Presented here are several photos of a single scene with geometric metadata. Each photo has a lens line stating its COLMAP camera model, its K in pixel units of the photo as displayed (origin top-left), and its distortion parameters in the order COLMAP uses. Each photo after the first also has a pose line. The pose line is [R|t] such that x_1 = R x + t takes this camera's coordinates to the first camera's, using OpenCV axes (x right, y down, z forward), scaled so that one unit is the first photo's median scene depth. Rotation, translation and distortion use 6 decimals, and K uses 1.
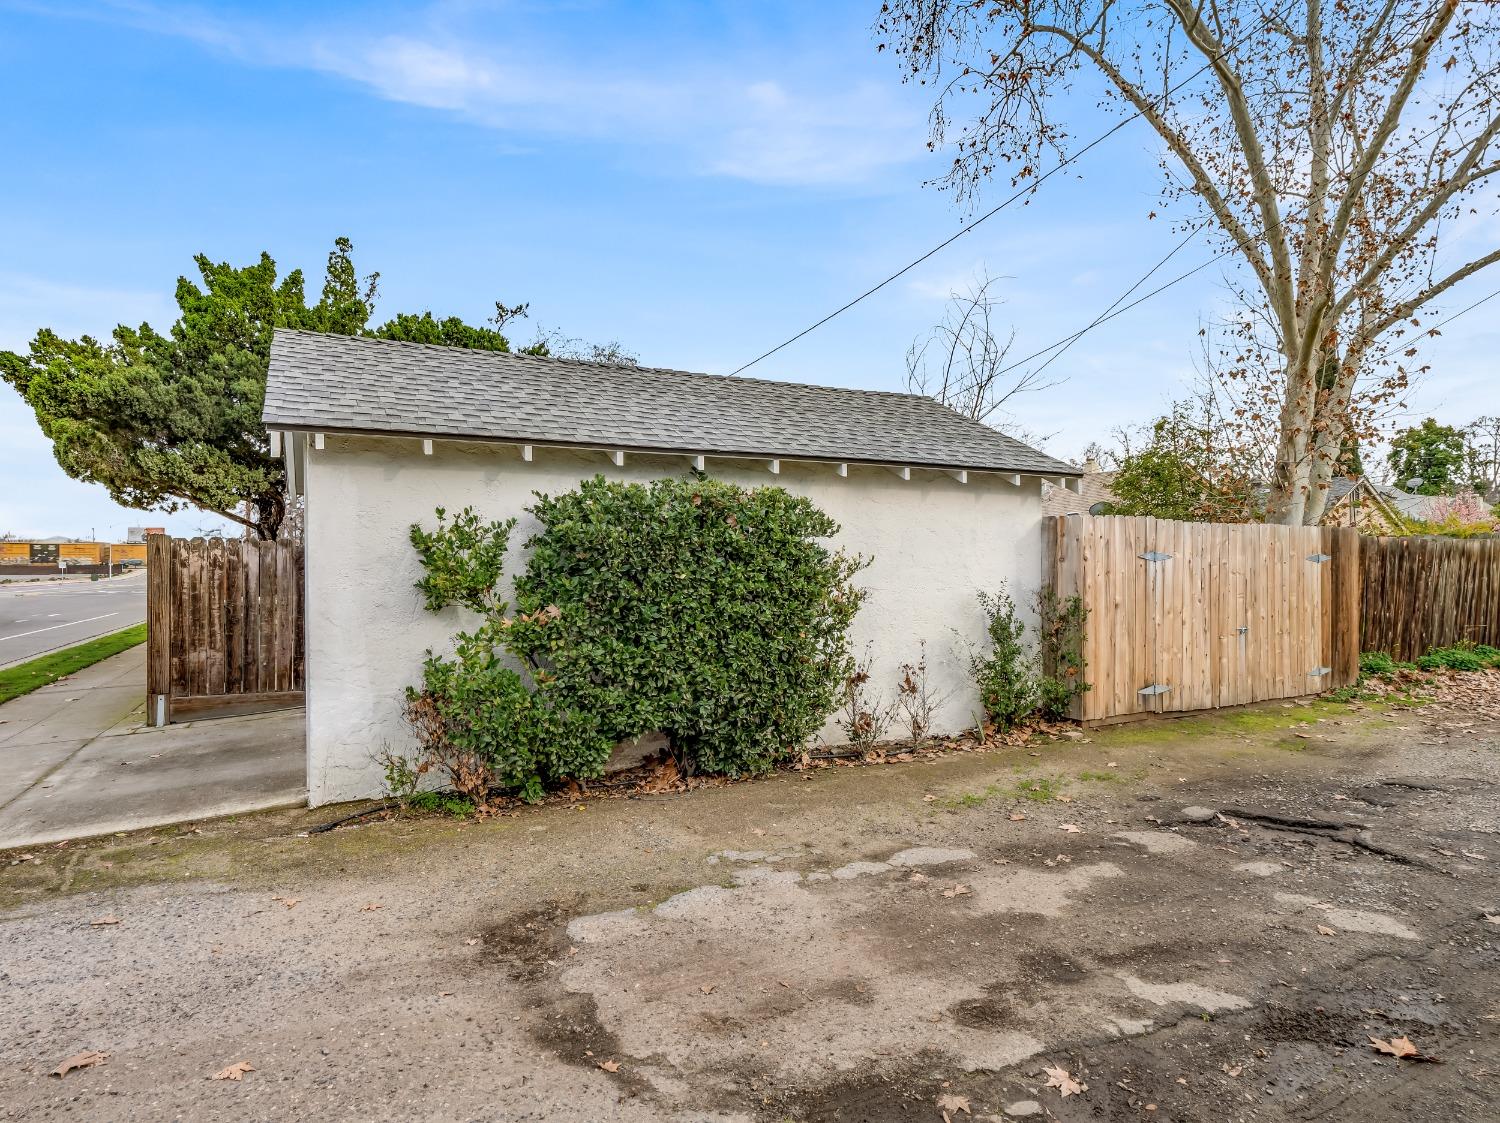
lens RADIAL K [[787.8, 0, 752.1], [0, 787.8, 566.2], [0, 0, 1]] dist [-0.012735, -0.001166]
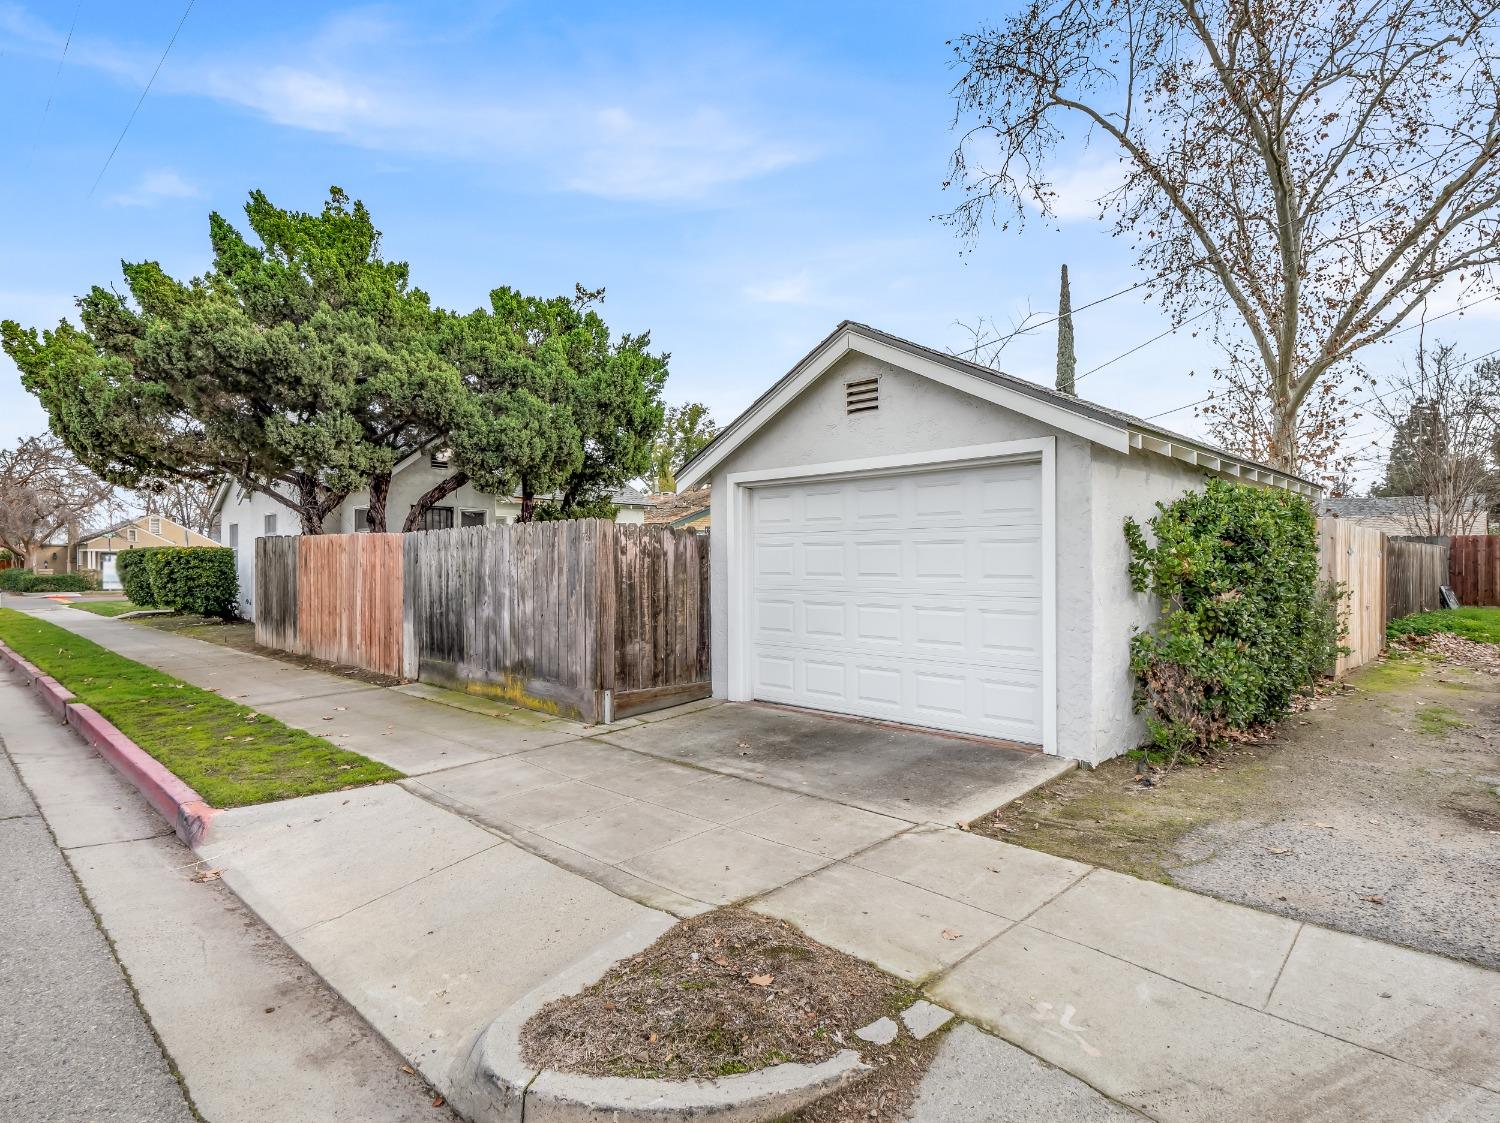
lens RADIAL K [[787.8, 0, 740.8], [0, 787.8, 565.1], [0, 0, 1]] dist [-0.012735, -0.001166]
pose [[0.957424, 0.006097, 0.288621, -0.857653], [-0.006285, 0.999980, -0.000275, 0.013357], [-0.288616, -0.001550, 0.957444, 0.045706]]
